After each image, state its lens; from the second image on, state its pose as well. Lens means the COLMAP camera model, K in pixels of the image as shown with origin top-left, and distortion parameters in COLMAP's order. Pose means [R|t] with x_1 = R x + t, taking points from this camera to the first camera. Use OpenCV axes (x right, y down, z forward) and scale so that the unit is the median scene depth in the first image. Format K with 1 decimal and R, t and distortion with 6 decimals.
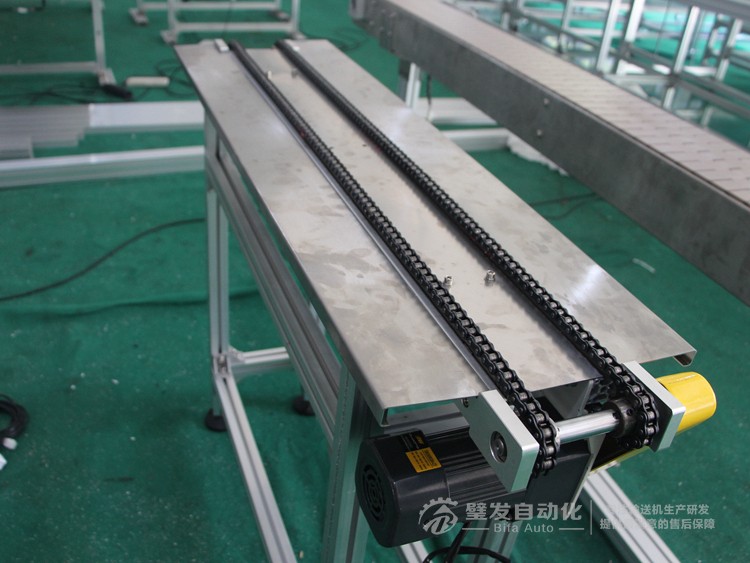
lens RADIAL K [[690.0, 0, 375.3], [0, 690.0, 285.5], [0, 0, 1]] dist [-0.103128, 0.000000]
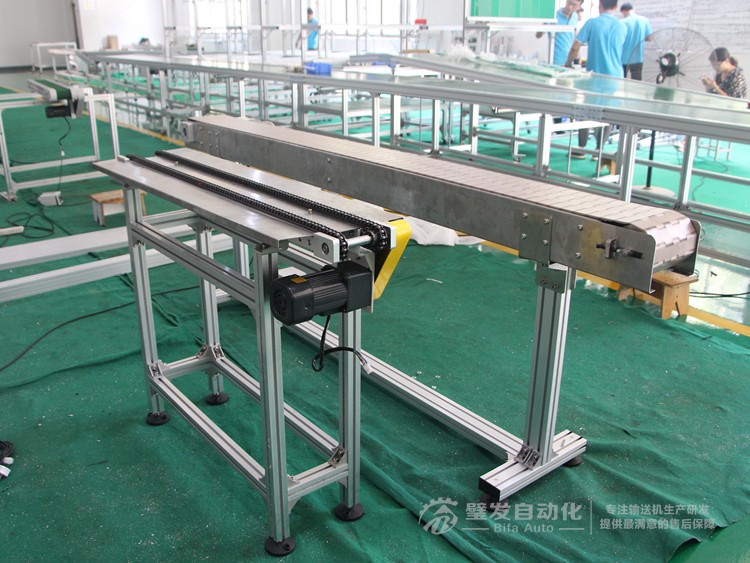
lens RADIAL K [[690.0, 0, 374.9], [0, 690.0, 277.4], [0, 0, 1]] dist [-0.103128, 0.000000]
pose [[0.948853, -0.191924, 0.250686, -0.107427], [0.236545, 0.958044, -0.161857, 0.268883], [-0.209104, 0.212878, 0.954441, -0.504559]]
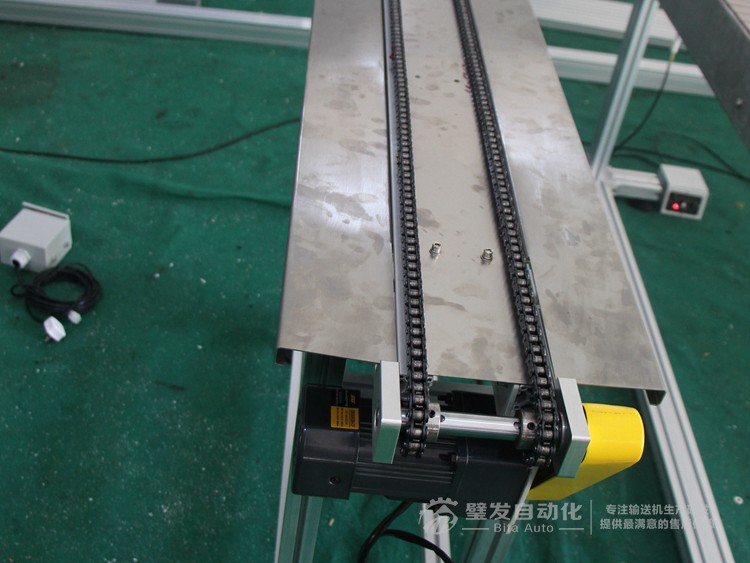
lens RADIAL K [[935.9, 0, 375.5], [0, 935.9, 280.4], [0, 0, 1]] dist [-0.161281, 0.000000]
pose [[0.932136, 0.244701, -0.266916, 0.165738], [-0.226672, 0.969140, 0.096888, -0.029940], [0.282387, -0.029811, 0.958837, -0.103849]]
